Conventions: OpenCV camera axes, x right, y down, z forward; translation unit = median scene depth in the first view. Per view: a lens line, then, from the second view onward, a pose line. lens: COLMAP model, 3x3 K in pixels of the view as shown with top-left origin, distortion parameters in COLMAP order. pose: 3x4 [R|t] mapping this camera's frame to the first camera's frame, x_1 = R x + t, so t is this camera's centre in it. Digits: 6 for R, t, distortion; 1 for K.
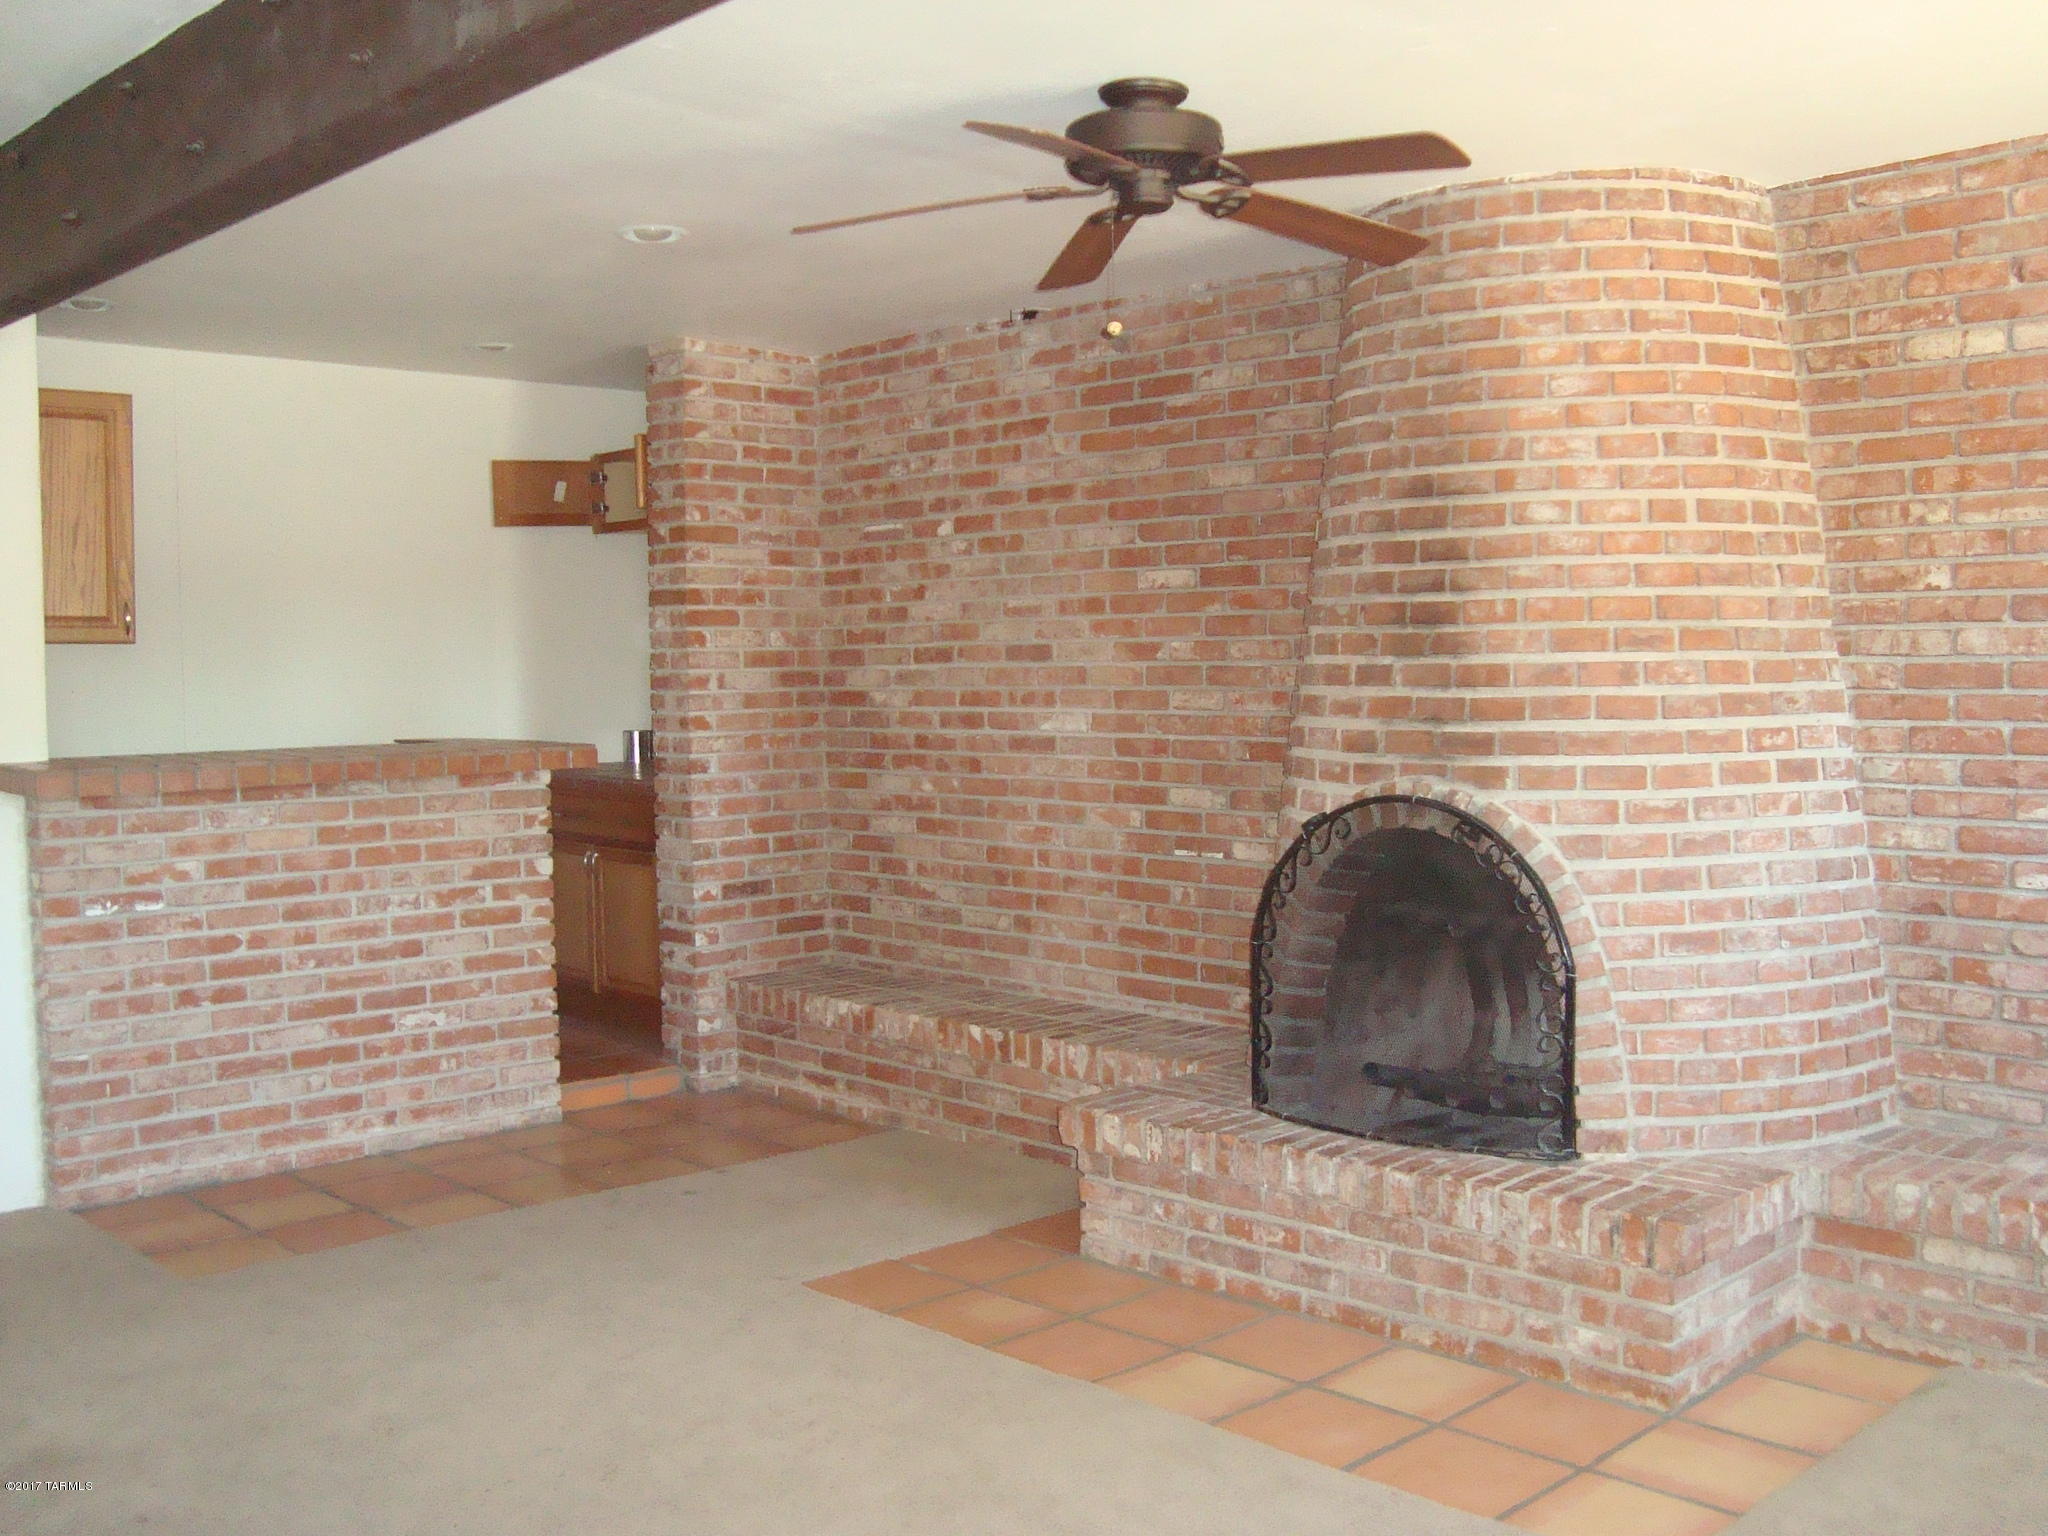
lens RADIAL K [[1960.1, 0, 1024.0], [0, 1960.1, 768.0], [0, 0, 1]] dist [-0.230462, 0.255543]
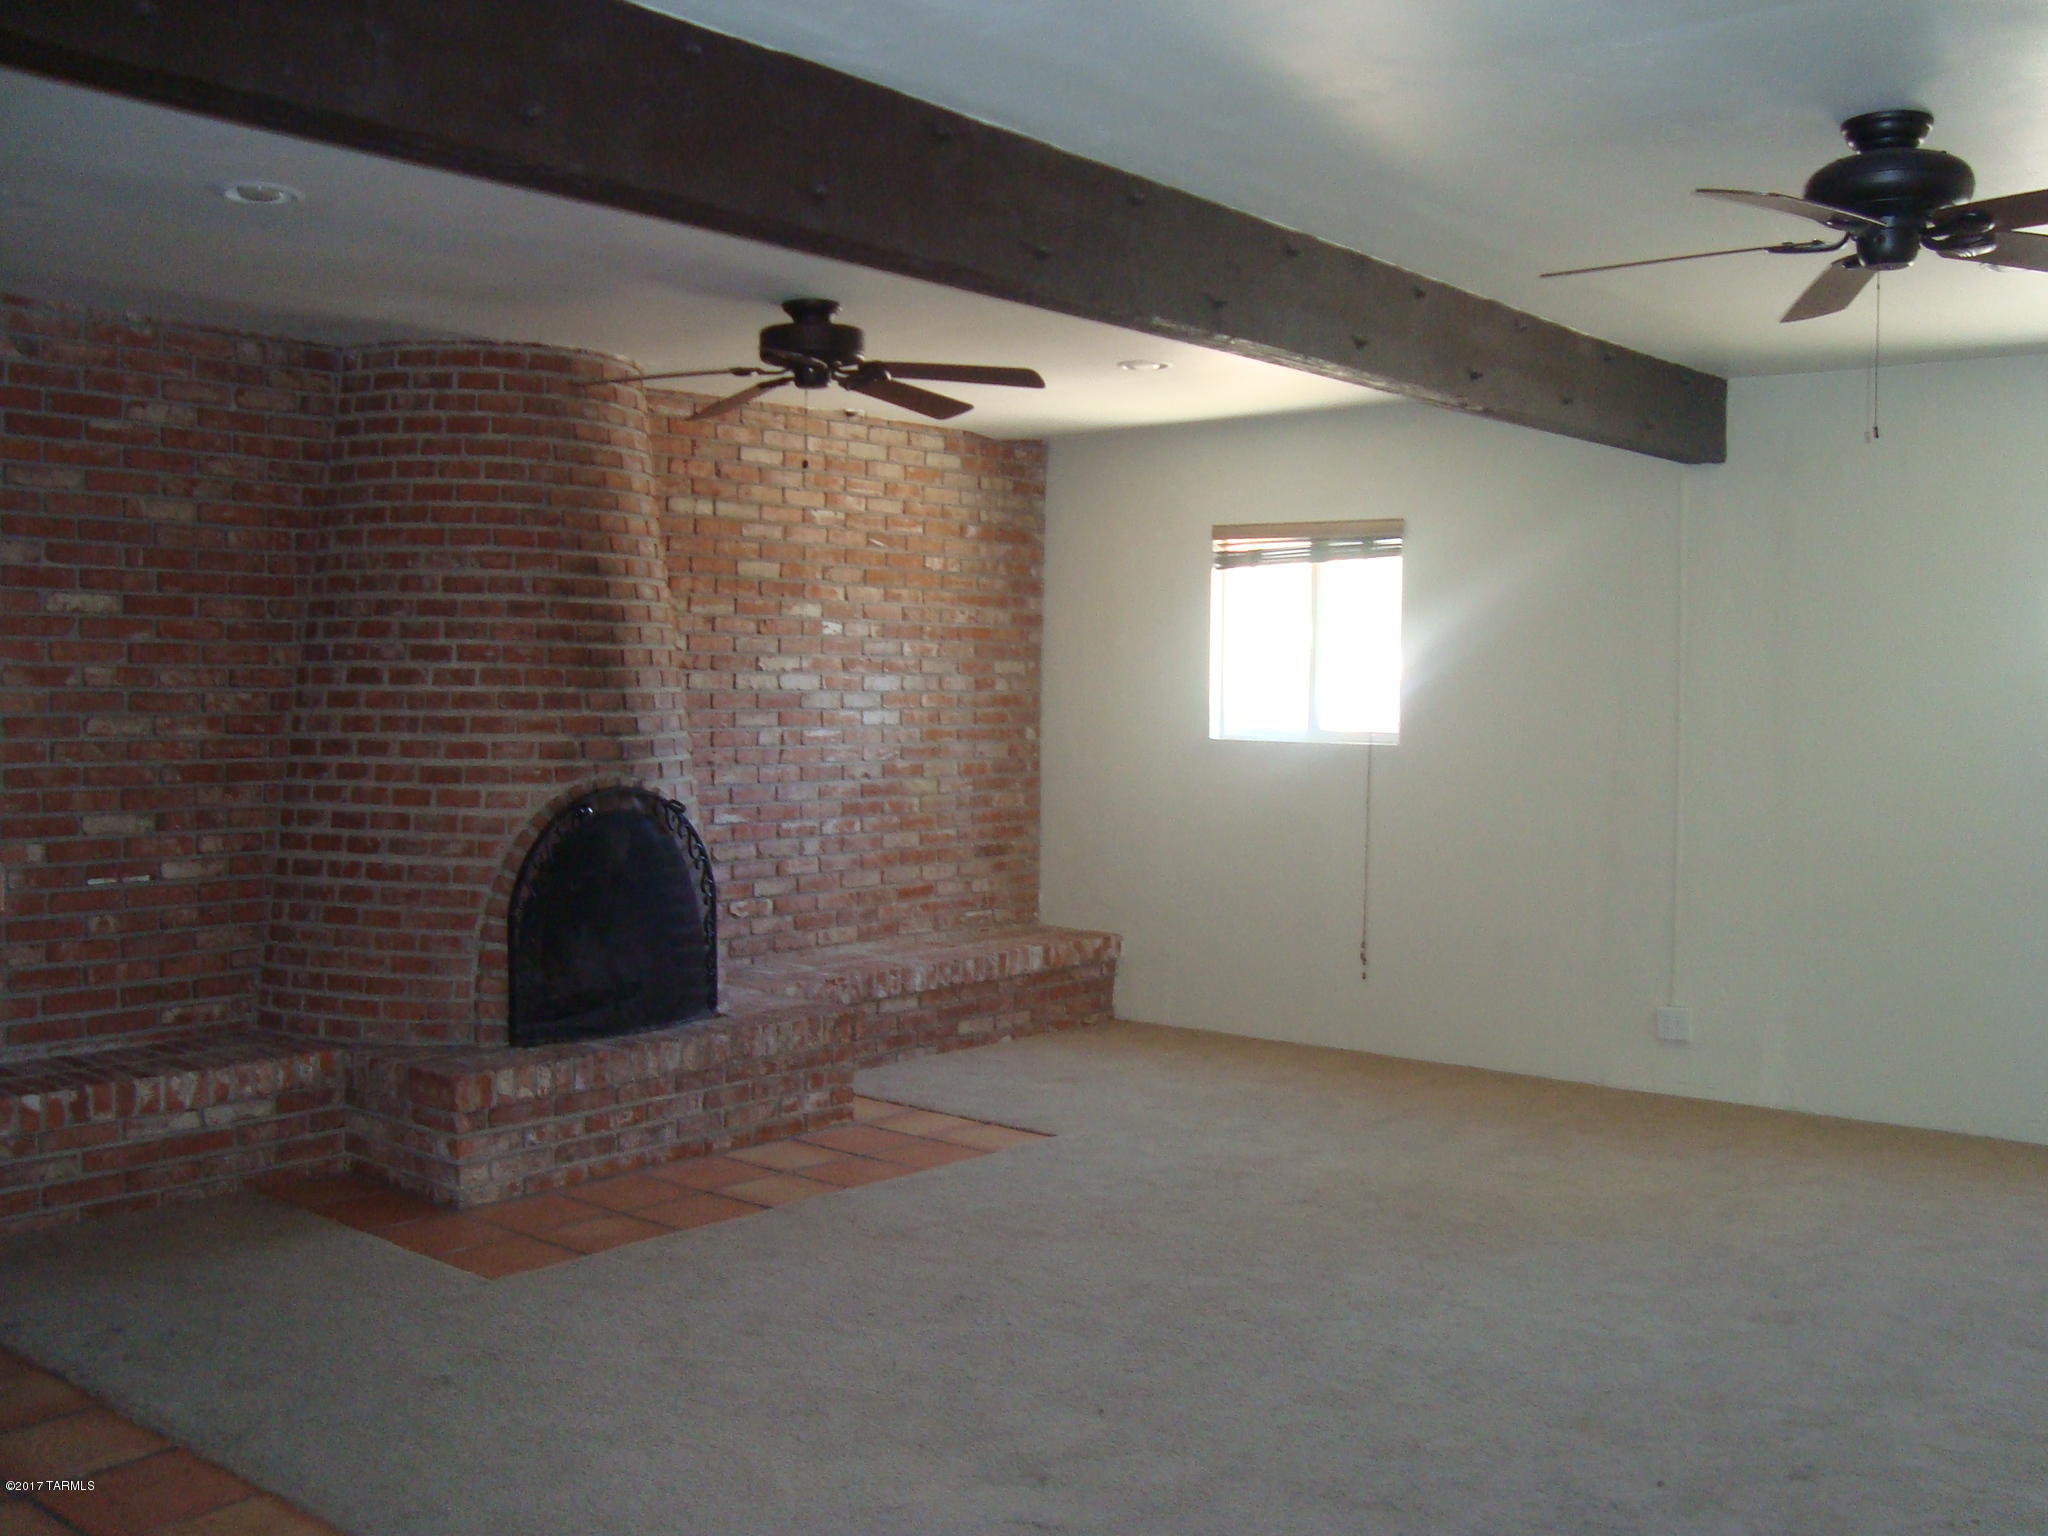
lens RADIAL K [[1960.1, 0, 1024.0], [0, 1960.1, 768.0], [0, 0, 1]] dist [-0.230462, 0.255543]
pose [[-0.106269, -0.028477, 0.993930, -0.948485], [0.044867, 0.998434, 0.033403, -0.025504], [-0.993325, 0.048145, -0.104825, 0.658679]]
